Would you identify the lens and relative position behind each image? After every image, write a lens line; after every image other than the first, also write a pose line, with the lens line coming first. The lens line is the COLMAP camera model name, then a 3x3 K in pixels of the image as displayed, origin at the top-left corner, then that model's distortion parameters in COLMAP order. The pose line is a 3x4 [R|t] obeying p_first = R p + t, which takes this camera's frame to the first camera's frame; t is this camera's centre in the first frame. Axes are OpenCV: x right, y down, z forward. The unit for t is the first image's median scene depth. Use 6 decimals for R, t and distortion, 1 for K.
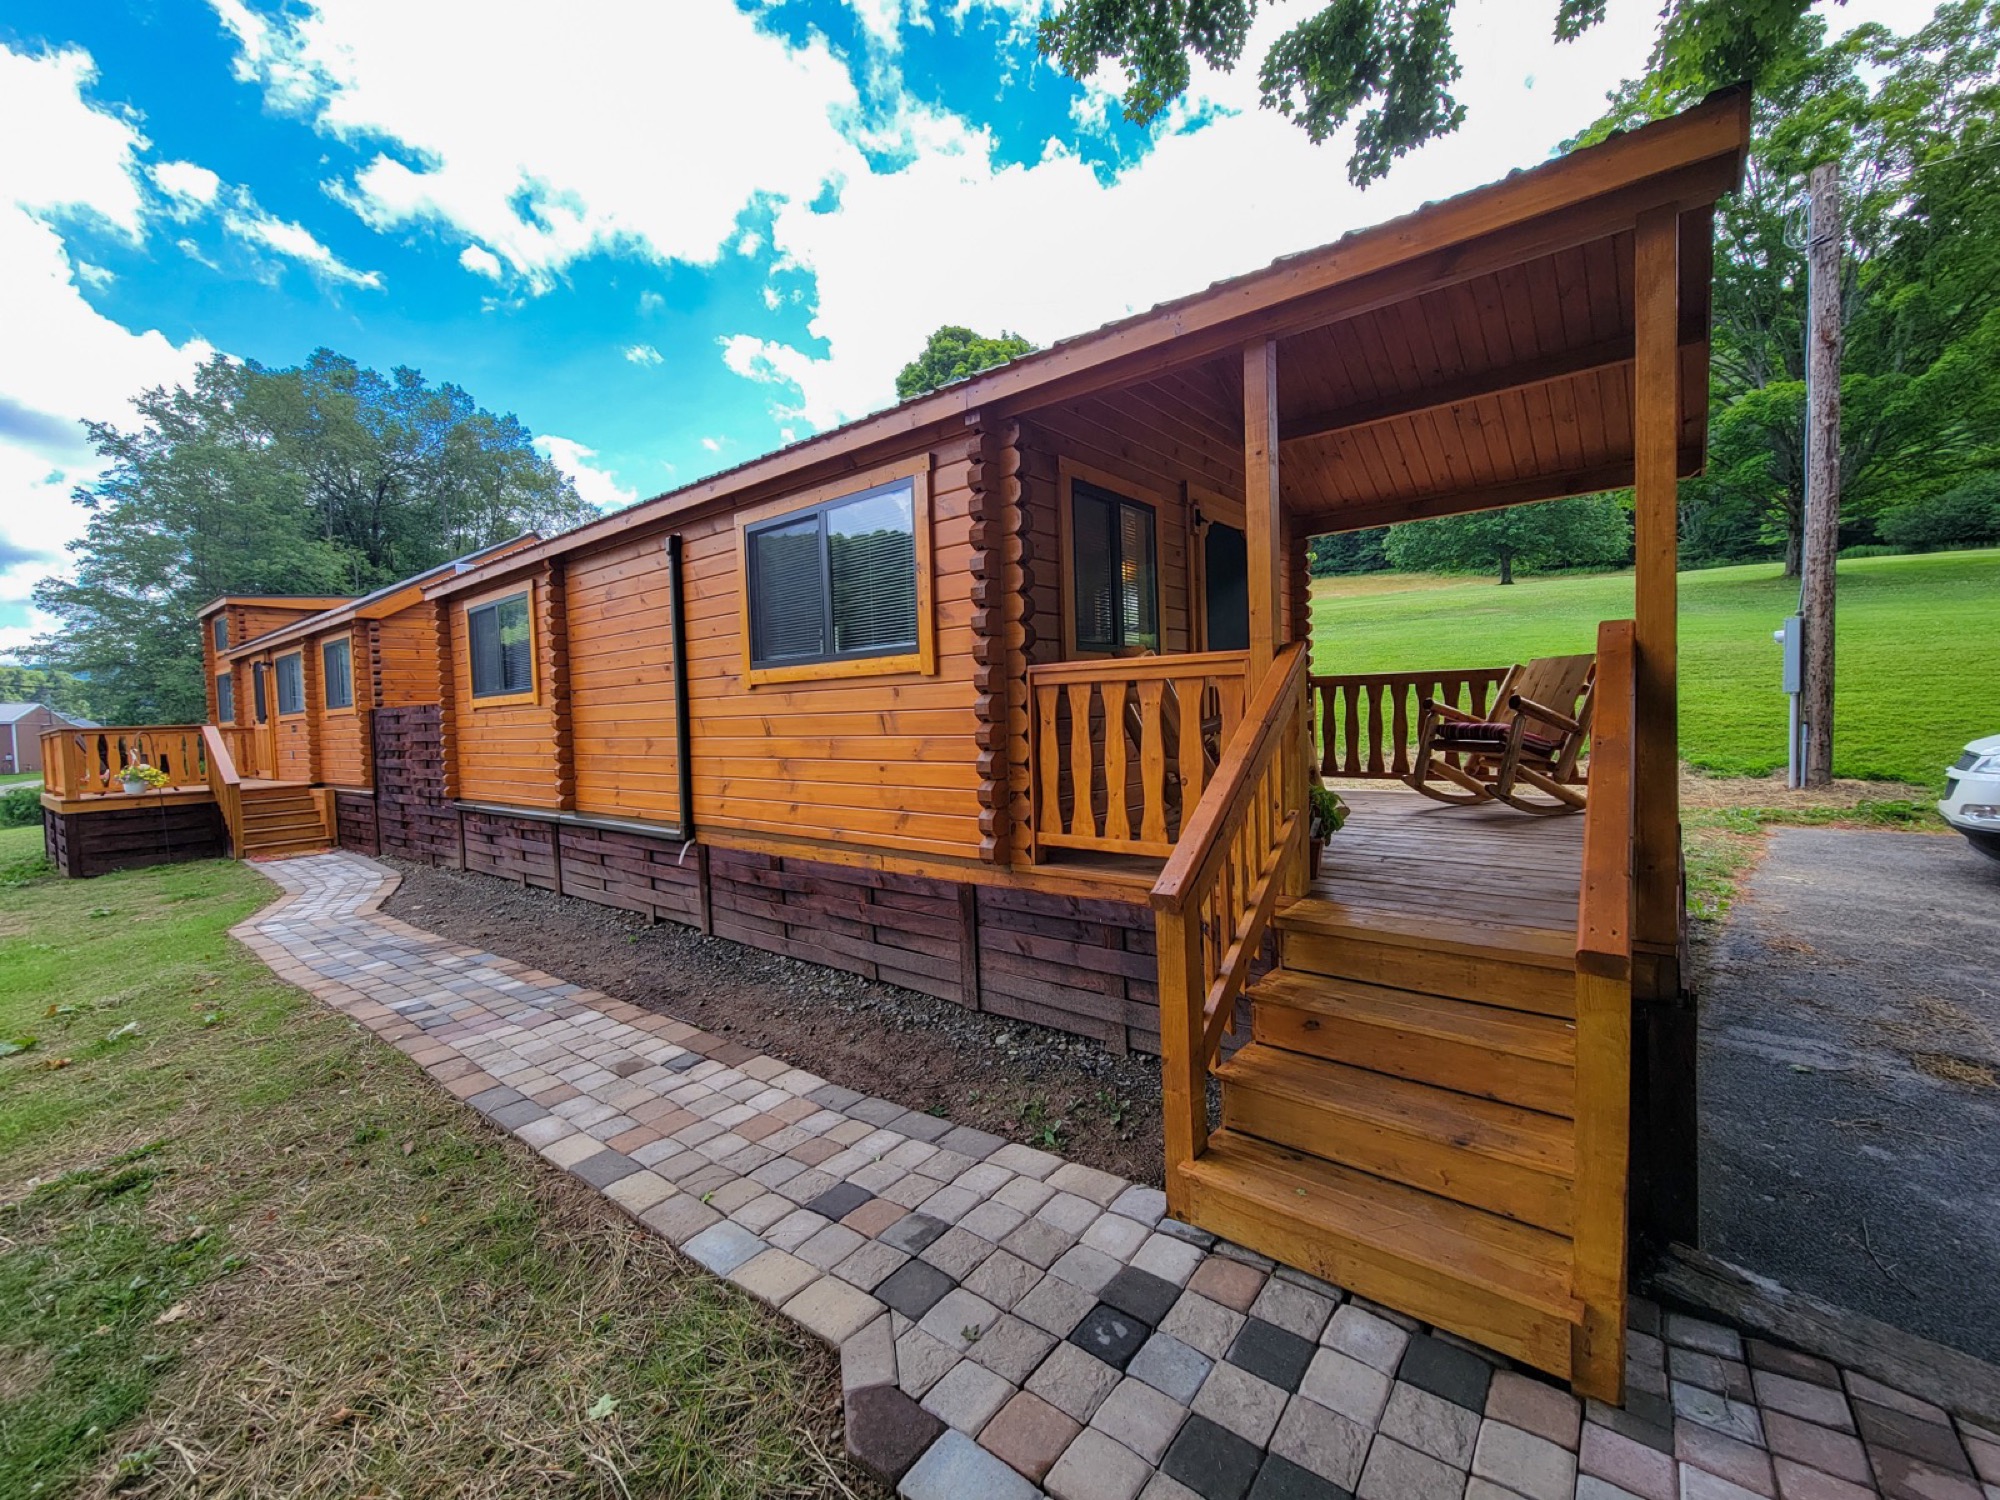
lens RADIAL K [[816.8, 0, 997.9], [0, 816.8, 740.6], [0, 0, 1]] dist [0.000916, 0.000707]
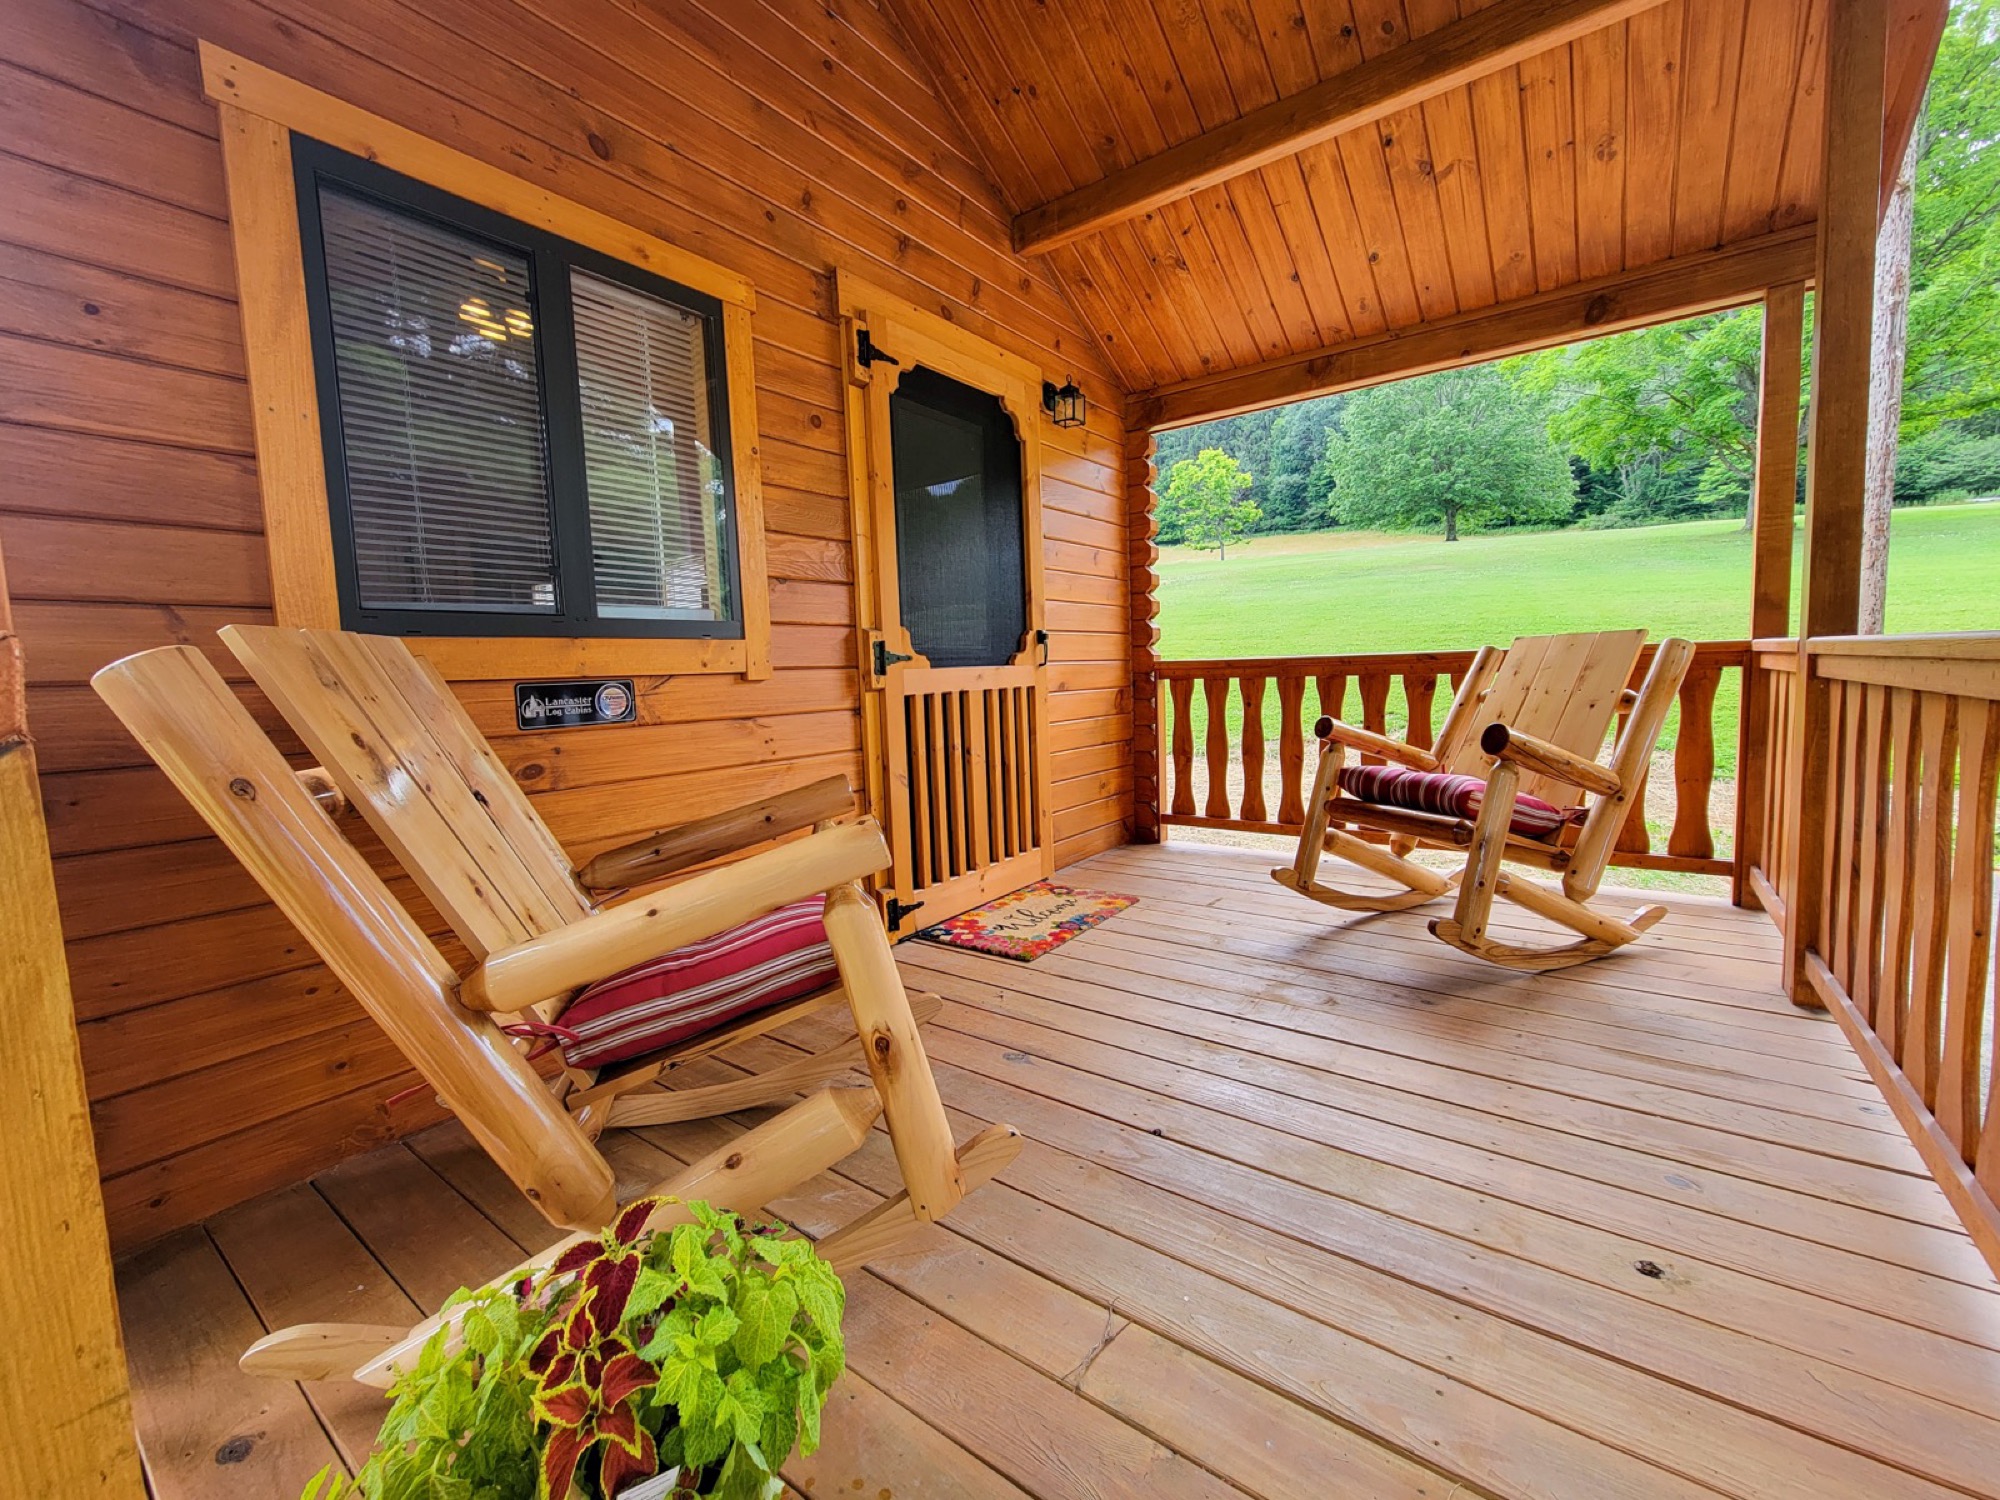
lens RADIAL K [[816.8, 0, 997.9], [0, 816.8, 740.6], [0, 0, 1]] dist [0.000916, 0.000707]
pose [[0.998483, -0.009550, 0.054232, 0.239566], [0.006904, 0.998786, 0.048766, -0.051424], [-0.054631, -0.048318, 0.997337, 0.406299]]
